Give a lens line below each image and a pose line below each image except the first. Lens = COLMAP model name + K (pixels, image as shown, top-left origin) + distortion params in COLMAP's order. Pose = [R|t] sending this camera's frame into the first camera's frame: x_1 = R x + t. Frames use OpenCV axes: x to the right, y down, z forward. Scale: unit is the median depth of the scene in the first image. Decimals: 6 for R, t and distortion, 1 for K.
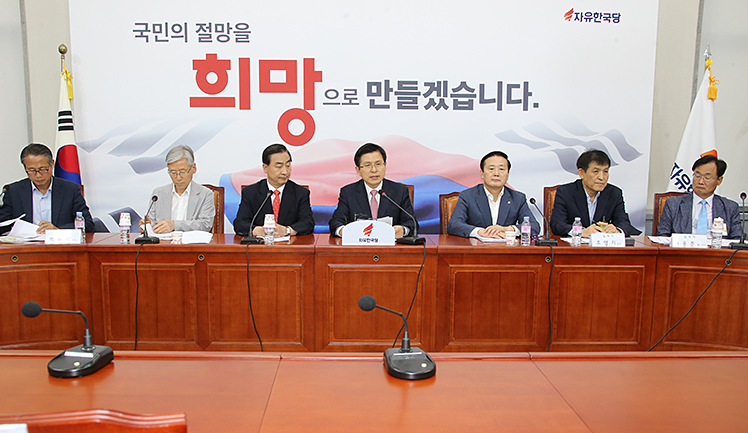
lens RADIAL K [[695.4, 0, 366.0], [0, 695.4, 243.6], [0, 0, 1]] dist [-0.057345, 0.000000]
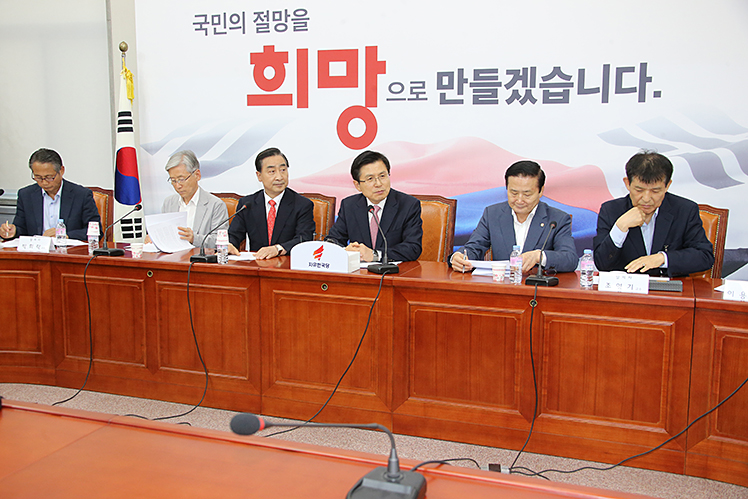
lens RADIAL K [[811.8, 0, 362.8], [0, 811.8, 250.7], [0, 0, 1]] dist [0.029364, 0.000000]
pose [[0.925817, 0.048269, -0.374877, 0.297430], [-0.050890, 0.998700, 0.002911, -0.019576], [0.374530, 0.016383, 0.927070, 0.074853]]
